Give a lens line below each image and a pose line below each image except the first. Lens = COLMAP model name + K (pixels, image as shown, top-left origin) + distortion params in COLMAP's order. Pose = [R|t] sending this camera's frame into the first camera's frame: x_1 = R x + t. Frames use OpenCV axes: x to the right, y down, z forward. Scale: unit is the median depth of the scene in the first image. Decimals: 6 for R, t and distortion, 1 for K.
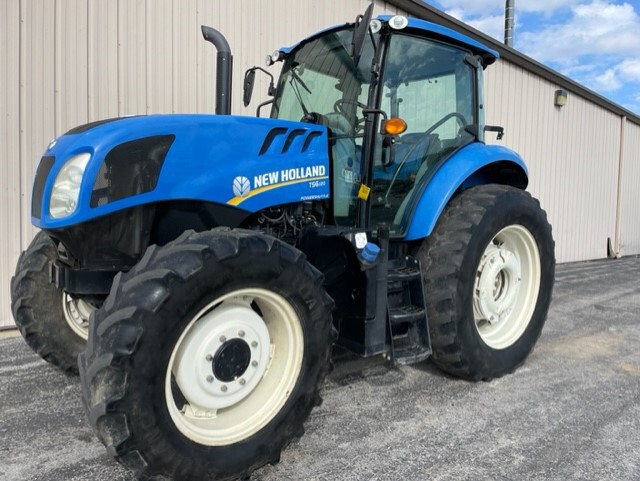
lens RADIAL K [[484.2, 0, 325.5], [0, 484.2, 244.0], [0, 0, 1]] dist [0.099212, -0.138791]
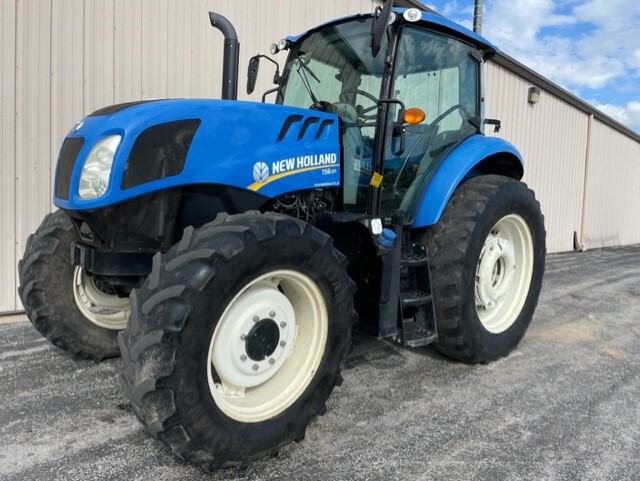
lens RADIAL K [[483.2, 0, 320.0], [0, 483.2, 240.5], [0, 0, 1]] dist [0.106102, -0.148801]
pose [[0.998325, 0.009163, 0.057130, -0.096209], [-0.009674, 0.999916, 0.008679, 0.013734], [-0.057045, -0.009217, 0.998329, -0.019379]]
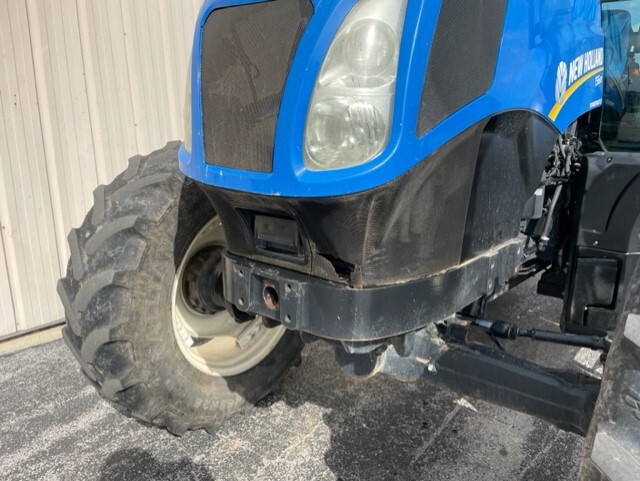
lens RADIAL K [[484.2, 0, 325.5], [0, 484.2, 244.0], [0, 0, 1]] dist [0.099212, -0.138791]
pose [[0.983070, -0.075597, 0.166911, -0.462694], [0.049373, 0.986519, 0.156019, -0.040171], [-0.176456, -0.145137, 0.973549, 0.468221]]
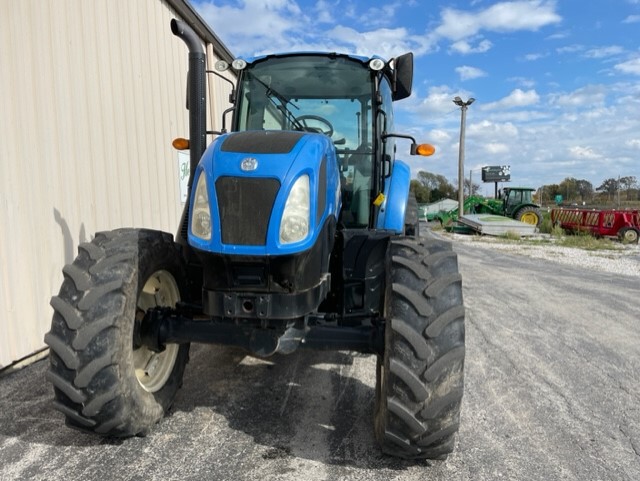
lens RADIAL K [[484.2, 0, 325.5], [0, 484.2, 244.0], [0, 0, 1]] dist [0.099212, -0.138791]
pose [[0.727418, -0.099754, 0.678905, -0.852198], [0.087852, 0.994773, 0.052036, -0.070254], [-0.680548, 0.021791, 0.732380, 0.194788]]
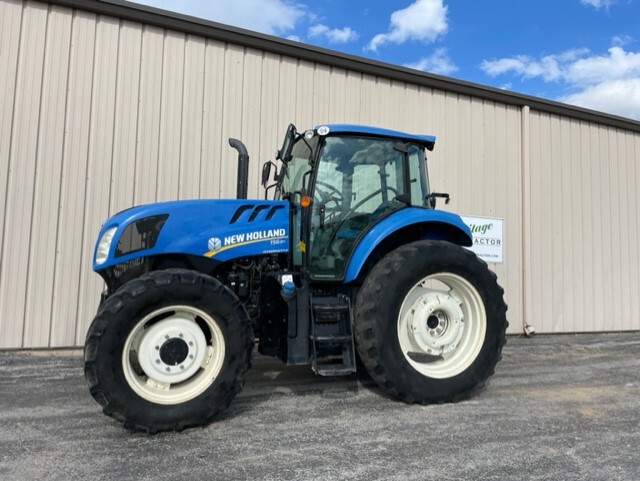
lens RADIAL K [[483.2, 0, 320.0], [0, 483.2, 240.5], [0, 0, 1]] dist [0.106102, -0.148801]
pose [[0.944915, -0.021975, -0.326576, 0.575114], [-0.023258, 0.990714, -0.133957, 0.059250], [0.326487, 0.134173, 0.935630, -0.283038]]
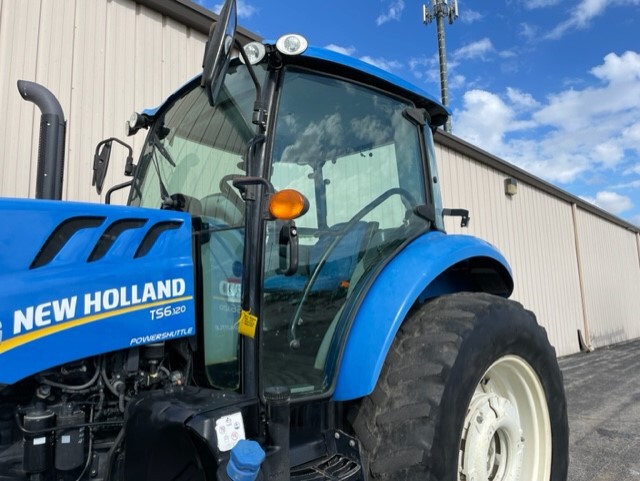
lens RADIAL K [[484.2, 0, 325.5], [0, 484.2, 244.0], [0, 0, 1]] dist [0.099212, -0.138791]
pose [[0.995599, -0.040890, 0.084327, 0.123274], [0.056679, 0.979299, -0.194321, -0.082718], [-0.074636, 0.198245, 0.977307, 0.431196]]
